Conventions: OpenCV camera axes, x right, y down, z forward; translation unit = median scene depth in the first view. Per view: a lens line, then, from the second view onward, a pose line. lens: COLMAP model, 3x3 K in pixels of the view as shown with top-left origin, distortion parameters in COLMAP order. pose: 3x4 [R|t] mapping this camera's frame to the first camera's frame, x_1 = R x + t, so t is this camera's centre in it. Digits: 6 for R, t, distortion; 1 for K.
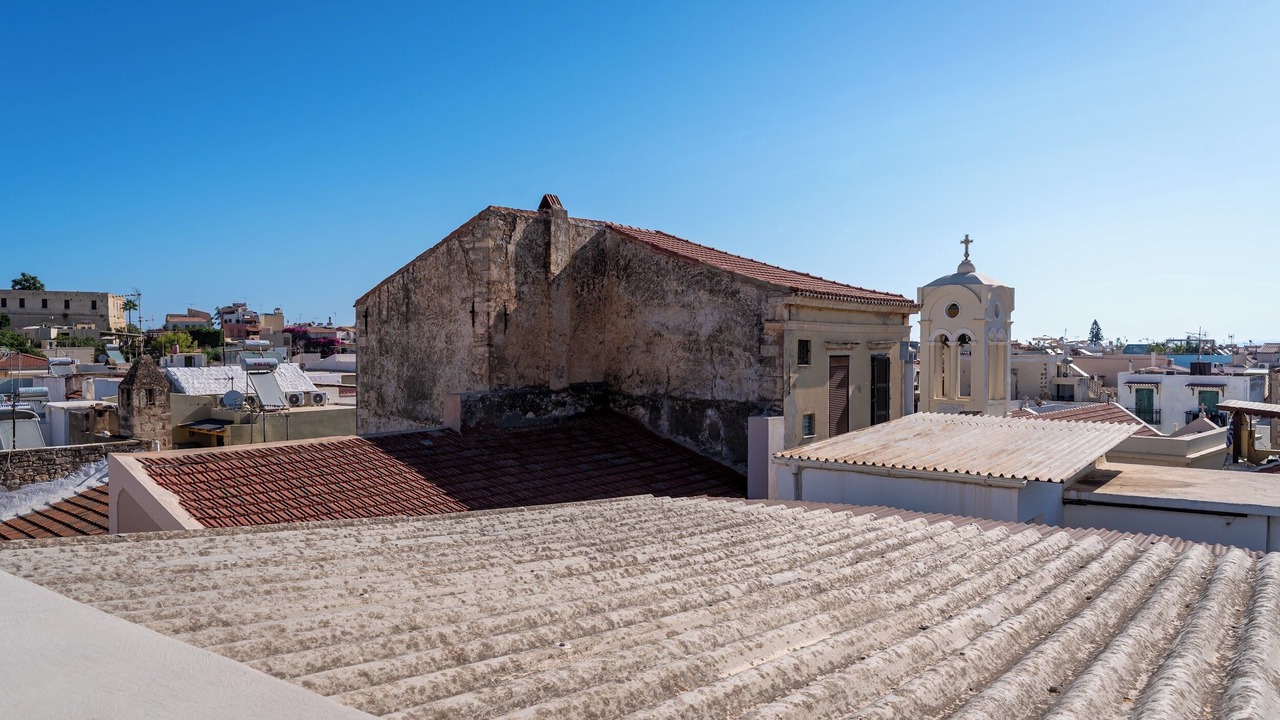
lens RADIAL K [[880.6, 0, 640.0], [0, 880.6, 360.0], [0, 0, 1]] dist [0.007040, 0.000531]
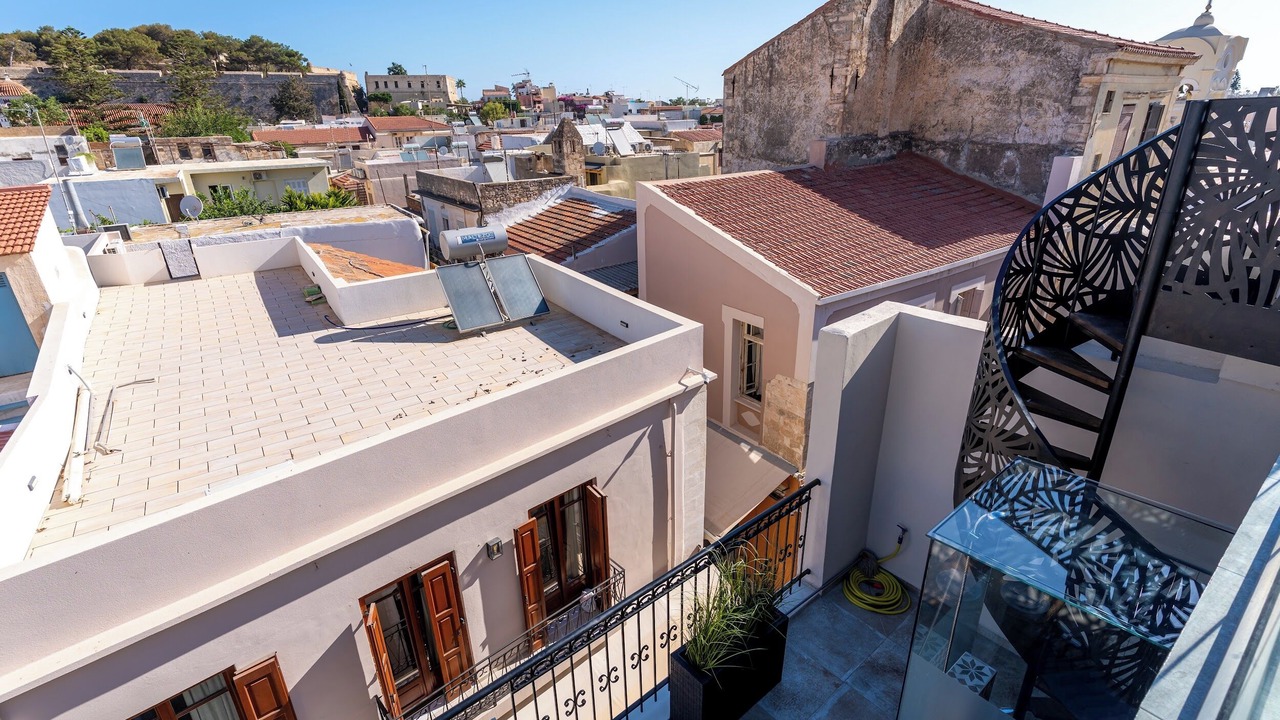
lens RADIAL K [[605.7, 0, 640.0], [0, 605.7, 360.0], [0, 0, 1]] dist [0.001012, 0.000635]
pose [[0.971100, 0.071331, -0.227764, -0.217462], [0.017900, 0.929841, 0.367526, 0.003370], [0.238000, -0.360982, 0.901692, -0.055764]]
